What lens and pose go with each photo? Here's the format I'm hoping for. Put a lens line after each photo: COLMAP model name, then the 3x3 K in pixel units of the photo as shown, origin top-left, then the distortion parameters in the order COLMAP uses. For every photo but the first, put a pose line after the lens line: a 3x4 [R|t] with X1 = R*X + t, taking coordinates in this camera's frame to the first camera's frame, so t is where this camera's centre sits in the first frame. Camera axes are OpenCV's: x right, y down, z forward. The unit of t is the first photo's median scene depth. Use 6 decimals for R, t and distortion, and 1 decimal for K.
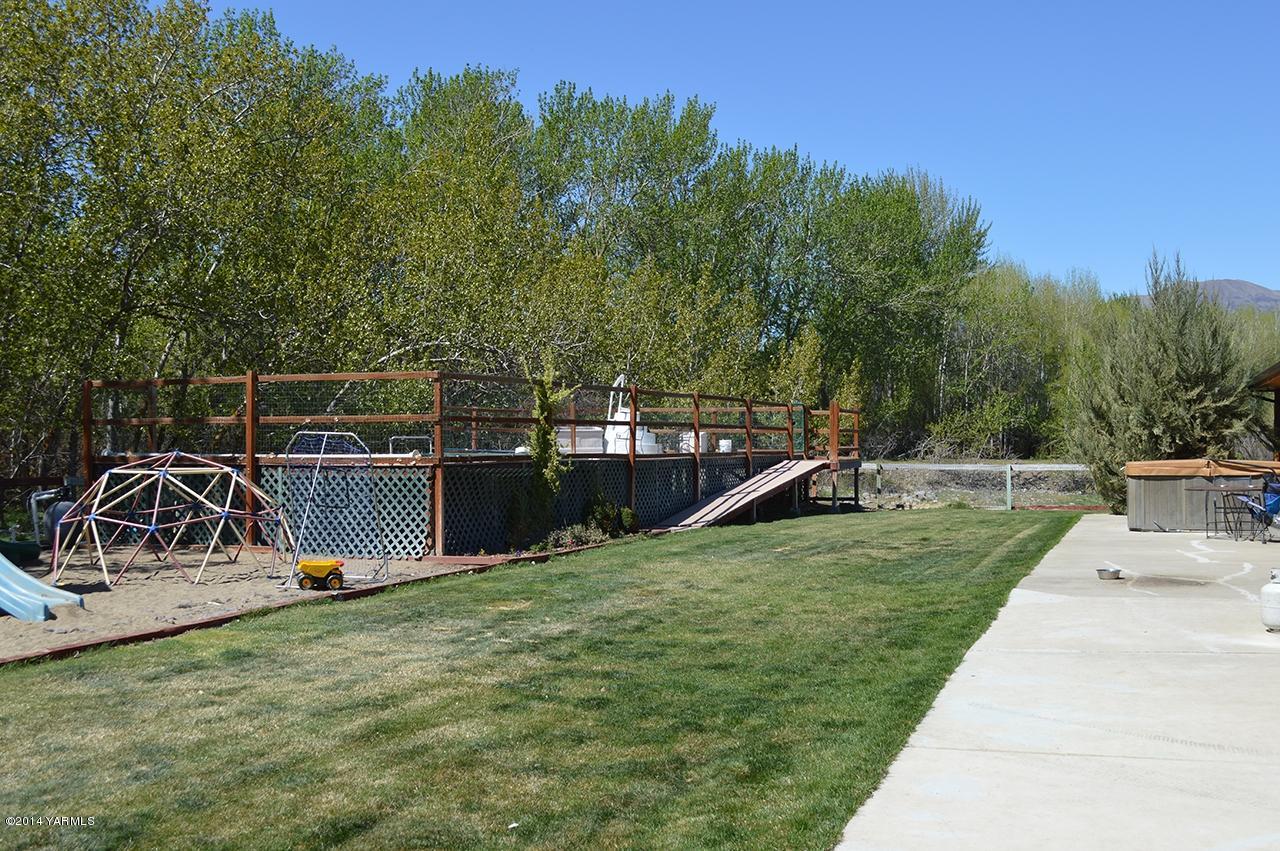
lens RADIAL K [[1330.5, 0, 641.2], [0, 1330.5, 421.3], [0, 0, 1]] dist [-0.070959, 0.000000]
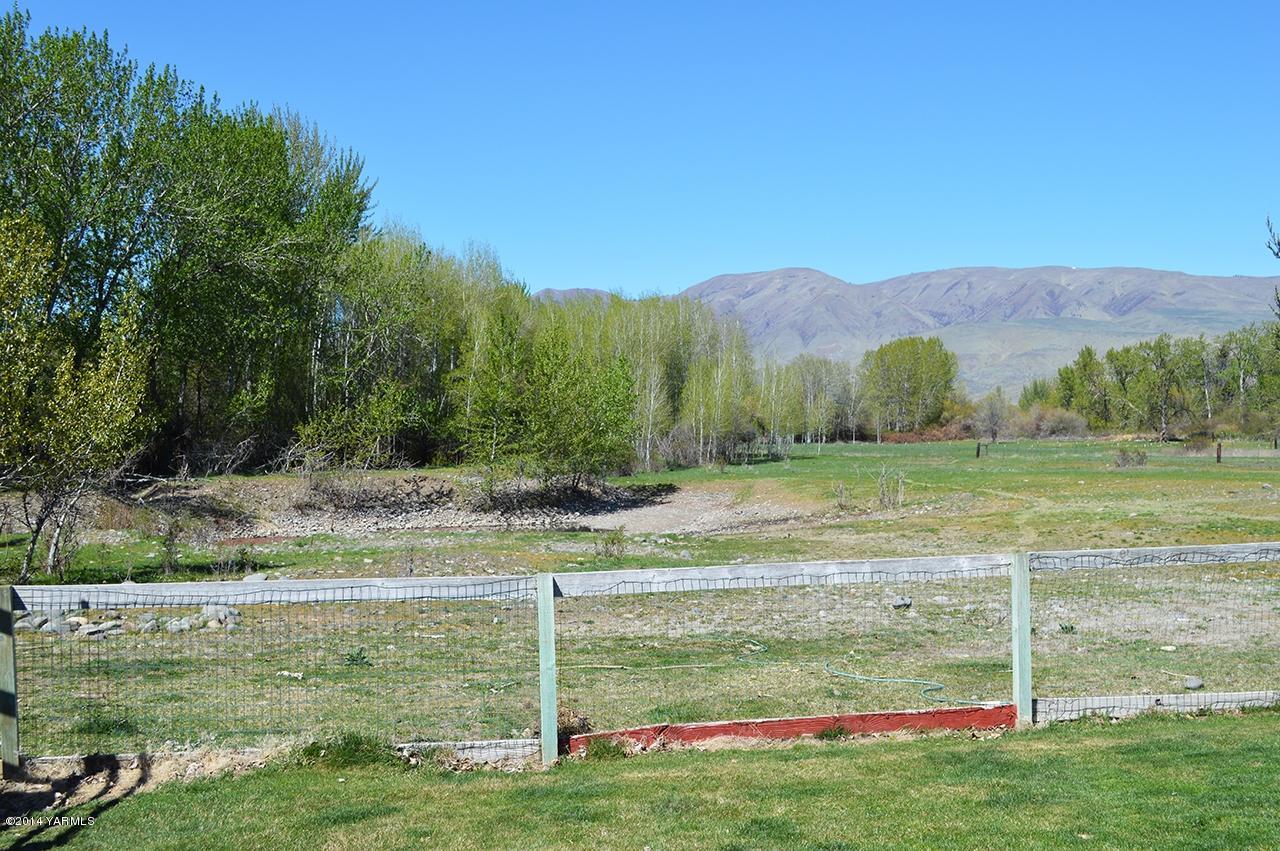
lens RADIAL K [[1330.5, 0, 641.2], [0, 1330.5, 422.5], [0, 0, 1]] dist [-0.070959, 0.000000]
pose [[0.895981, -0.008925, 0.444003, 0.055123], [0.008591, 0.999959, 0.002765, 0.000602], [-0.444010, 0.001337, 0.896021, 0.228161]]
